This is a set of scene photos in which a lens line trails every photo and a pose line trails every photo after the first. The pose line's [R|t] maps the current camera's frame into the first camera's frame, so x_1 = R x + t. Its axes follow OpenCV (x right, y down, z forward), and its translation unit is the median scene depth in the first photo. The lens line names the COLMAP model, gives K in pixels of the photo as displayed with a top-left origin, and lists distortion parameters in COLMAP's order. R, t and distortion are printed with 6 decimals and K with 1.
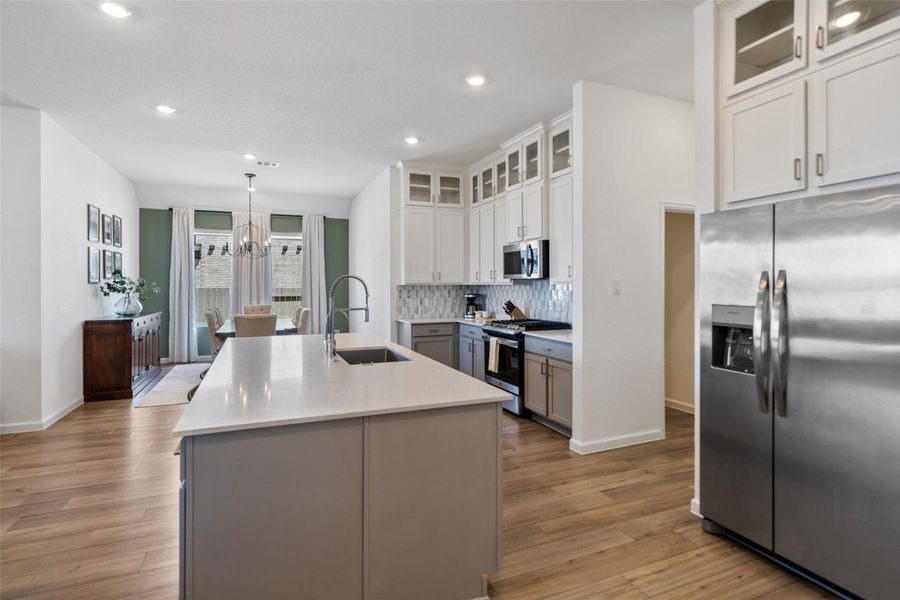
lens RADIAL K [[455.4, 0, 452.0], [0, 455.4, 282.9], [0, 0, 1]] dist [0.001026, 0.000398]
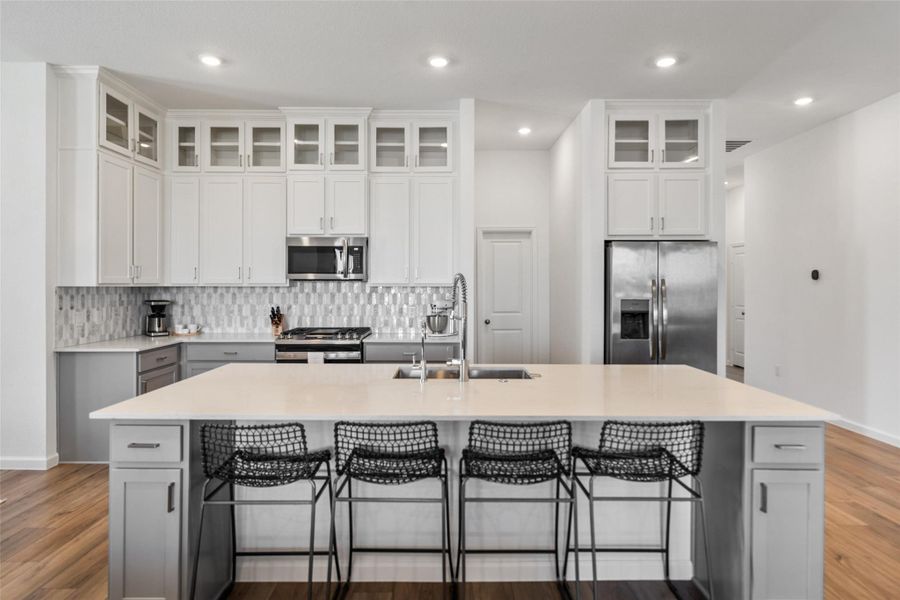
lens RADIAL K [[522.5, 0, 446.0], [0, 522.5, 286.5], [0, 0, 1]] dist [0.000754, 0.000017]
pose [[0.387305, 0.000998, 0.921951, -0.525593], [-0.006146, 0.999980, 0.001500, 0.001190], [-0.921931, -0.006248, 0.387304, 0.338795]]
